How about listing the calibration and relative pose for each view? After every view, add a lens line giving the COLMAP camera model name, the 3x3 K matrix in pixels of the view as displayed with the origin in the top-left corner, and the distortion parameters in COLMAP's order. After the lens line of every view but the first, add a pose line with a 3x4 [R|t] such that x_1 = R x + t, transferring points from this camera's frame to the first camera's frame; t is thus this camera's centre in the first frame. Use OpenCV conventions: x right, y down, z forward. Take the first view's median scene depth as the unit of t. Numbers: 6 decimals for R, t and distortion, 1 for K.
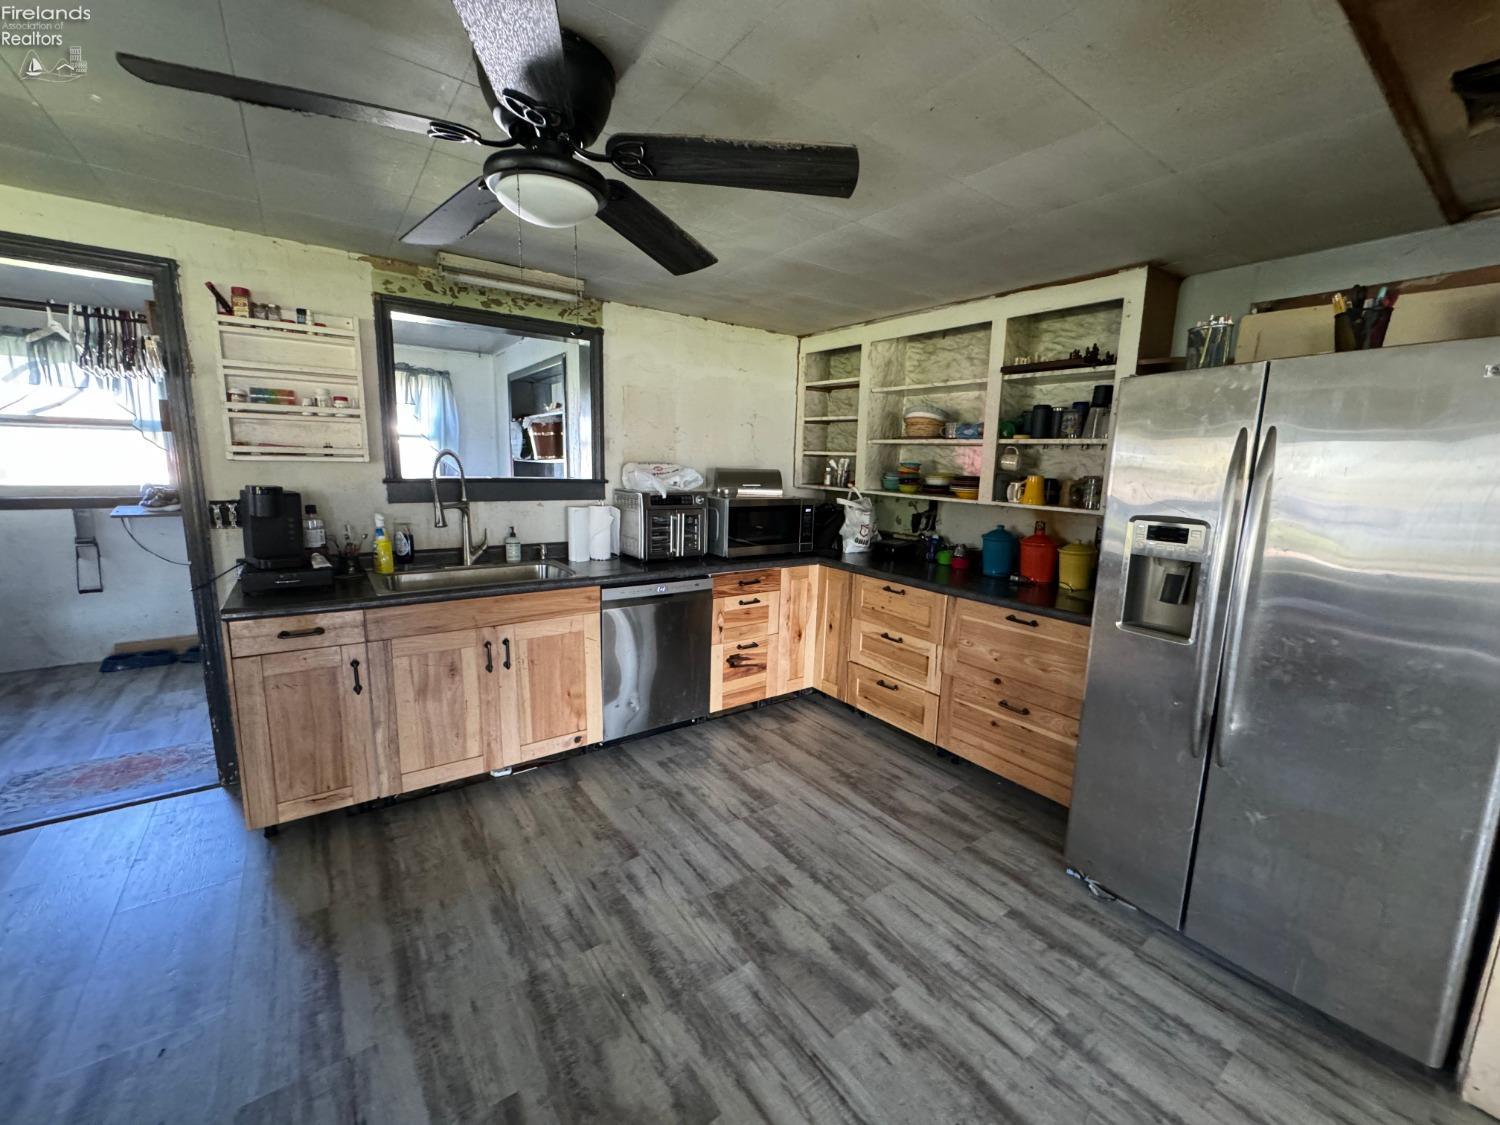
lens RADIAL K [[598.9, 0, 750.0], [0, 598.9, 562.5], [0, 0, 1]] dist [-0.001901, -0.000207]
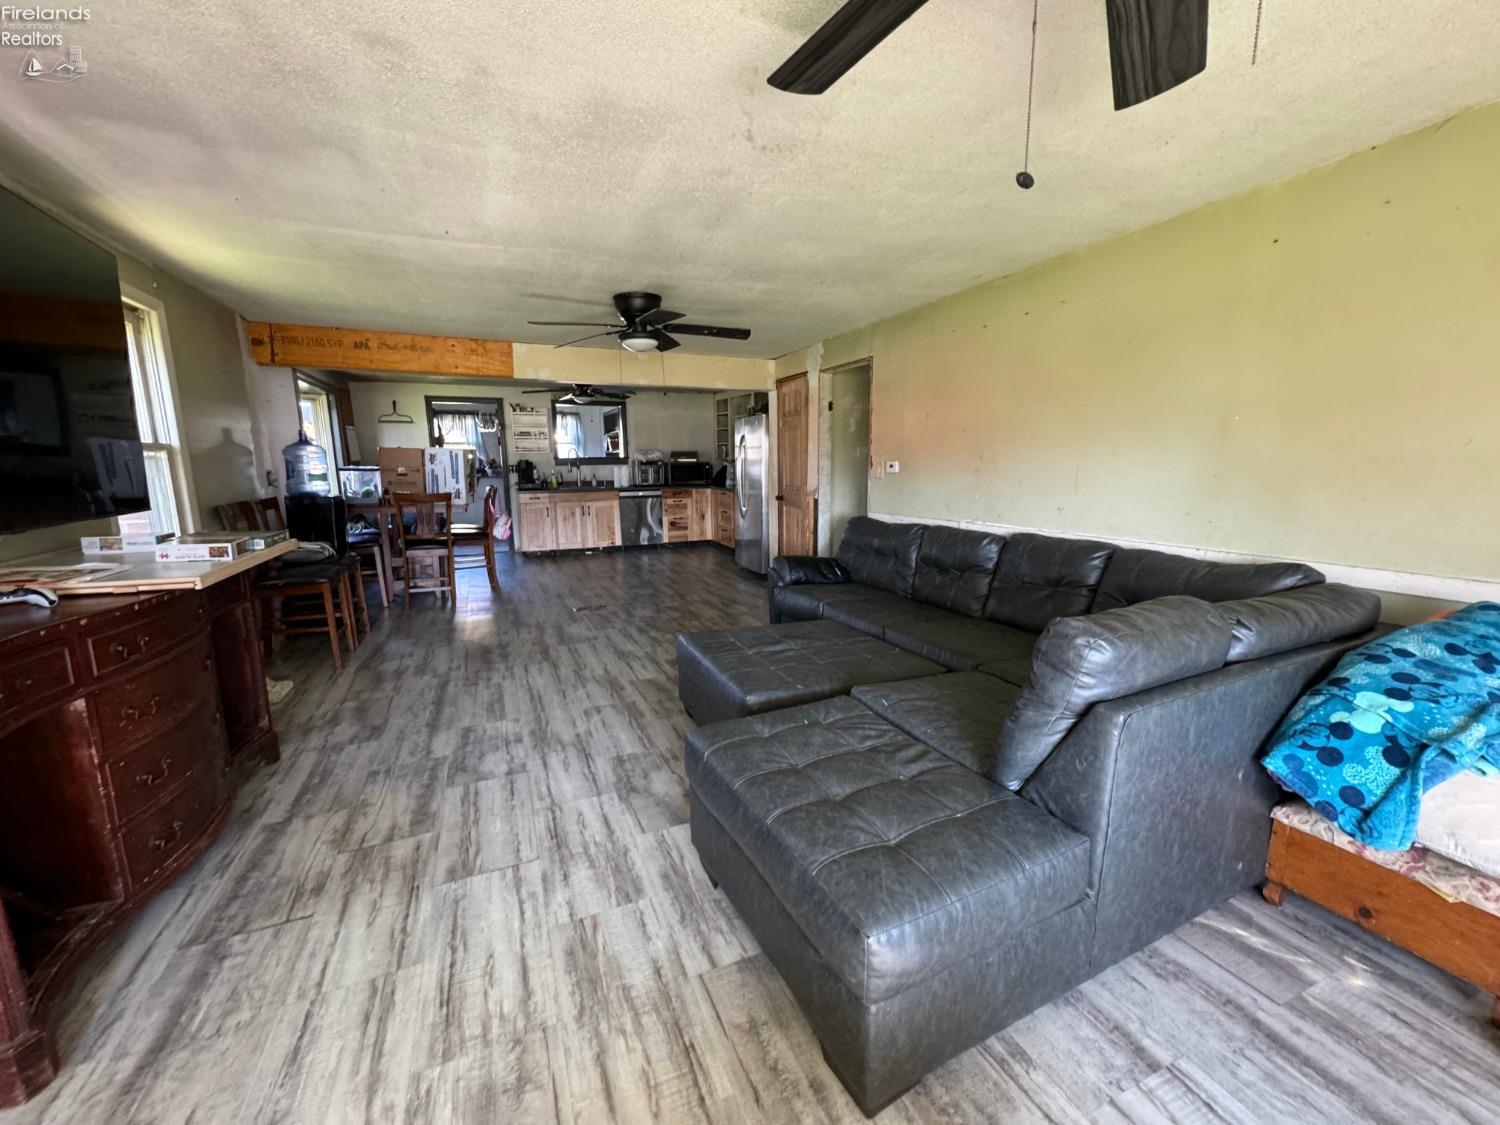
lens RADIAL K [[598.9, 0, 750.0], [0, 598.9, 562.5], [0, 0, 1]] dist [-0.001901, -0.000207]
pose [[0.976080, 0.001789, -0.217406, 0.957528], [-0.000829, 0.999989, 0.004509, 0.351228], [0.217412, -0.004221, 0.976071, -1.640028]]
